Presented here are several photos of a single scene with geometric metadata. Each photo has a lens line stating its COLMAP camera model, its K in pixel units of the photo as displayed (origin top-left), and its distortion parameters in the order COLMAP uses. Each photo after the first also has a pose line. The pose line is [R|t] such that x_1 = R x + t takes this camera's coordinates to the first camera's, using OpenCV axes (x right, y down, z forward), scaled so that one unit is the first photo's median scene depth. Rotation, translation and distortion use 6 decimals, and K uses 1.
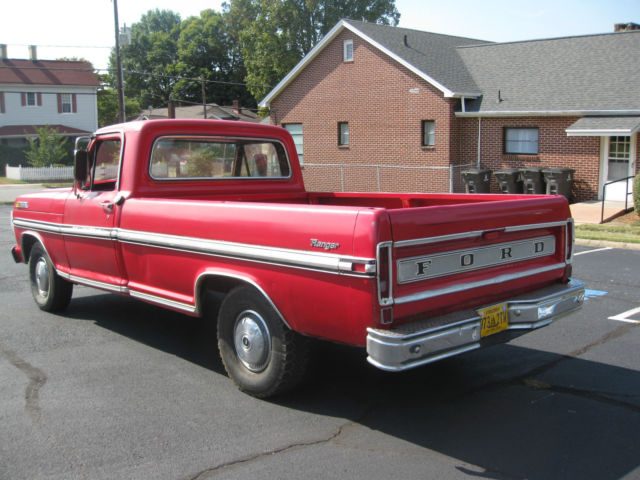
lens RADIAL K [[699.5, 0, 317.4], [0, 699.5, 244.4], [0, 0, 1]] dist [-0.127071, 0.000000]
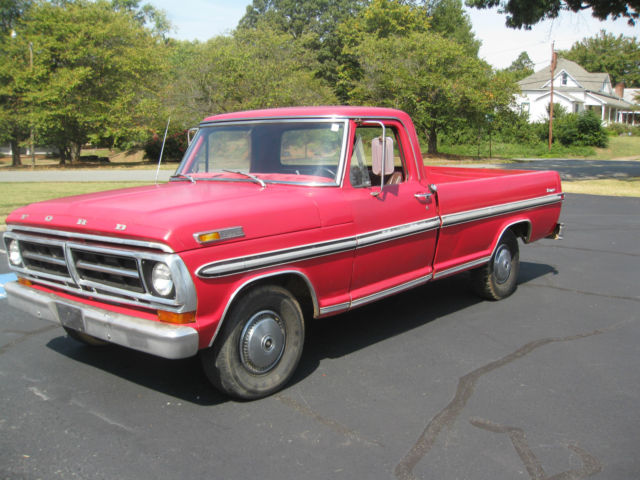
lens RADIAL K [[699.5, 0, 321.5], [0, 699.5, 241.5], [0, 0, 1]] dist [-0.127071, 0.000000]
pose [[-0.126874, -0.142899, 0.981572, -0.270989], [0.119986, 0.980091, 0.158192, -0.035915], [-0.984635, 0.137846, -0.107202, 0.270834]]
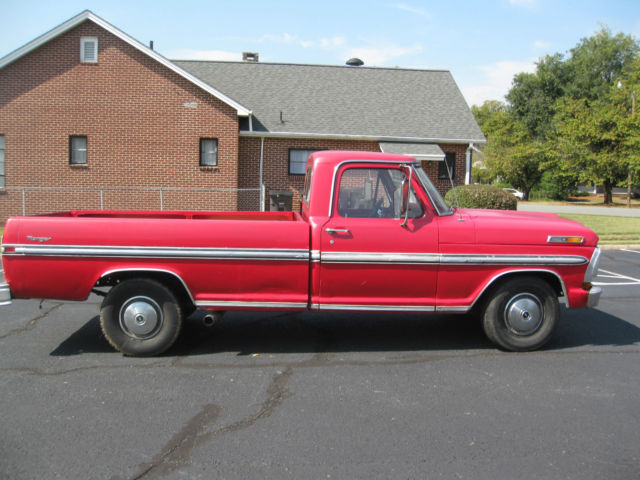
lens RADIAL K [[699.5, 0, 322.3], [0, 699.5, 239.7], [0, 0, 1]] dist [-0.127071, 0.000000]
pose [[0.606976, -0.064906, 0.792065, -0.458760], [0.091838, 0.995711, 0.011217, -0.038404], [-0.789396, 0.065933, 0.610333, 0.305159]]
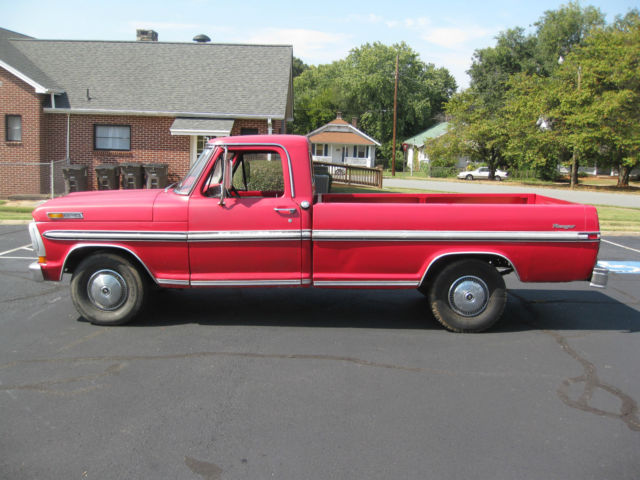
lens RADIAL K [[699.5, 0, 310.9], [0, 699.5, 237.3], [0, 0, 1]] dist [-0.127071, 0.000000]
pose [[0.687492, -0.071717, 0.722642, -0.240603], [0.067876, 0.997101, 0.034381, -0.010684], [-0.723013, 0.025414, 0.690367, 0.037508]]
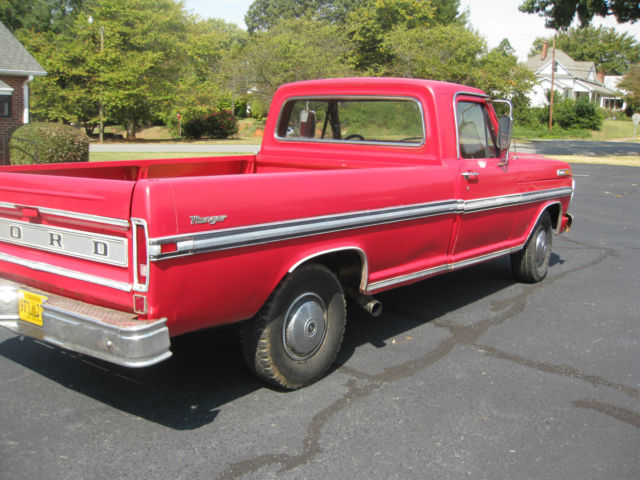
lens RADIAL K [[699.5, 0, 323.9], [0, 699.5, 238.9], [0, 0, 1]] dist [-0.127071, 0.000000]
pose [[-0.184157, -0.165786, 0.968814, -0.457070], [0.108181, 0.976265, 0.187625, -0.062331], [-0.976925, 0.139360, -0.161852, 0.521575]]
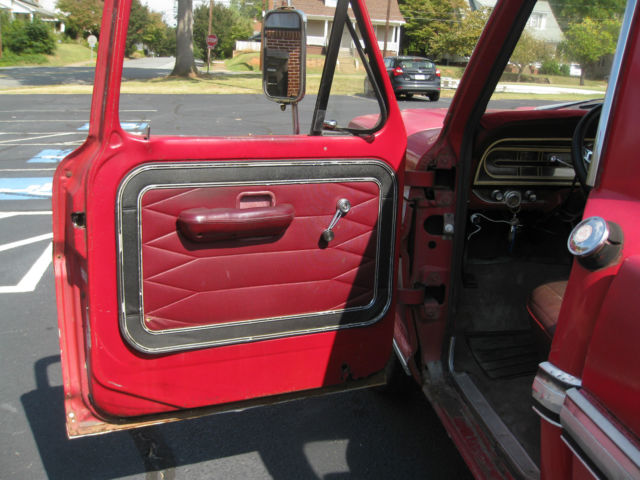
lens RADIAL K [[699.5, 0, 323.9], [0, 699.5, 237.8], [0, 0, 1]] dist [-0.127071, 0.000000]
pose [[-0.833856, -0.160877, 0.528017, -0.222892], [0.043197, 0.934632, 0.352983, -0.064357], [-0.550289, 0.317146, -0.772399, 0.544679]]
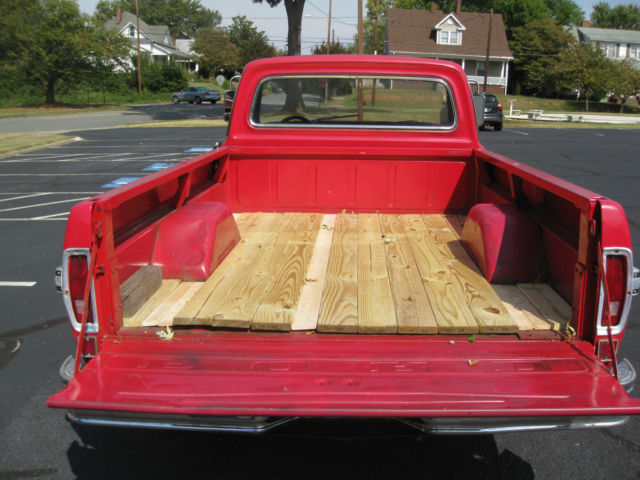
lens RADIAL K [[699.5, 0, 316.4], [0, 699.5, 233.8], [0, 0, 1]] dist [-0.127071, 0.000000]
pose [[-0.712036, -0.144224, 0.687171, -0.375730], [0.085860, 0.953448, 0.289076, -0.079330], [-0.696874, 0.264833, -0.666506, 0.621096]]
